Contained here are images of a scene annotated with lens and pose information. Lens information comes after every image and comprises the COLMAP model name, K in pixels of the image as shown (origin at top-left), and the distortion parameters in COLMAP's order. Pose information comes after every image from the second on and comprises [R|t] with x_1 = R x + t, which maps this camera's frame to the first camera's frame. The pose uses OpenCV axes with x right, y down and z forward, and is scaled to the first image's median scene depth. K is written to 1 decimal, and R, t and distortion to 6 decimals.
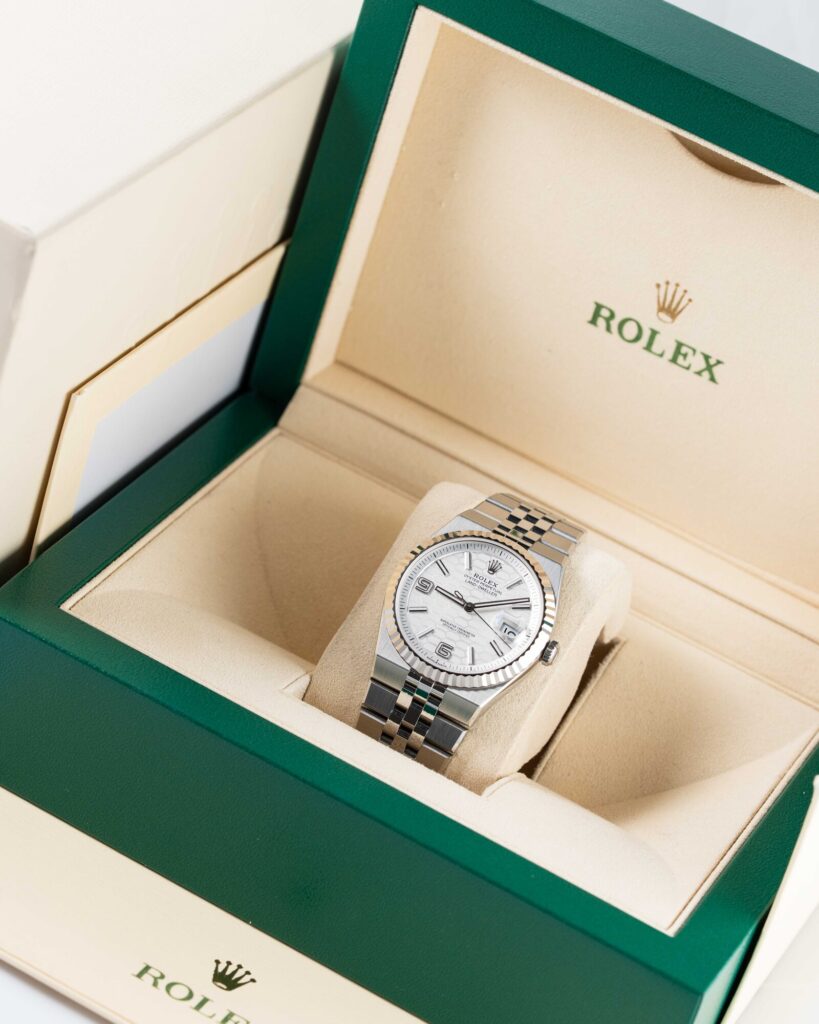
lens RADIAL K [[4463.5, 0, 409.5], [0, 4463.5, 512.0], [0, 0, 1]] dist [-0.091985, -1.581936]
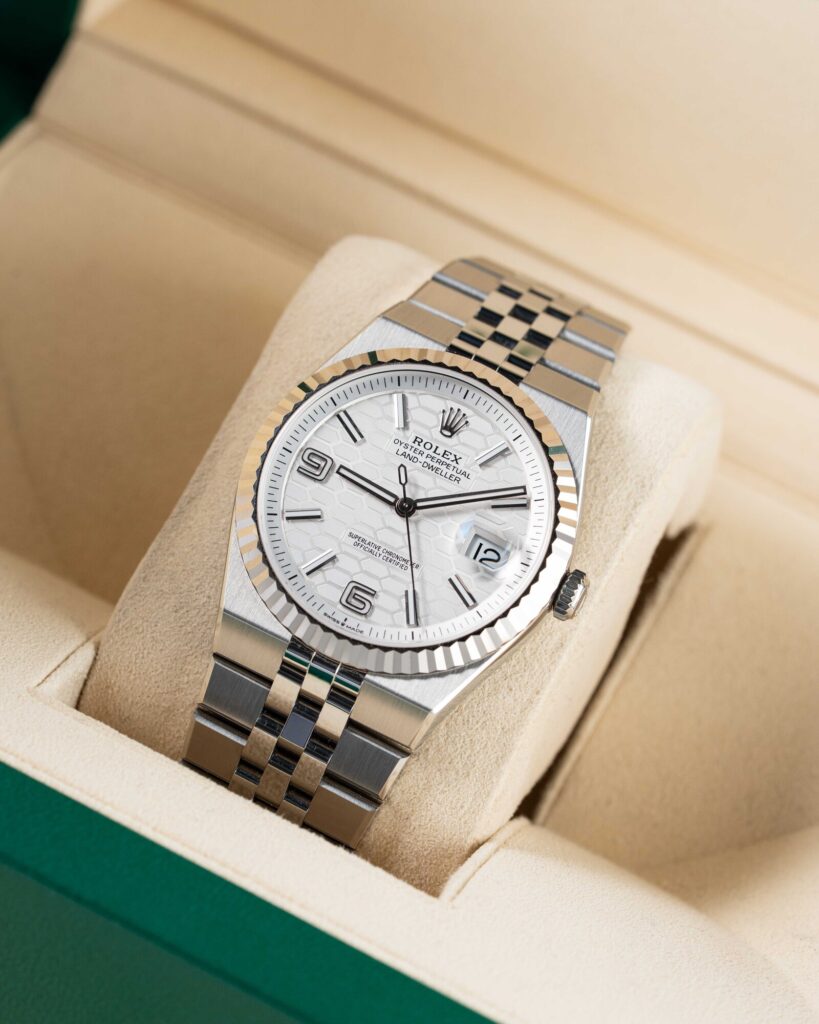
lens RADIAL K [[4463.5, 0, 409.5], [0, 4463.5, 512.0], [0, 0, 1]] dist [-0.091985, -1.581936]
pose [[0.999507, -0.030261, 0.008324, 0.009631], [0.028913, 0.990982, 0.130840, -0.043465], [-0.012208, -0.130535, 0.991369, 0.503950]]
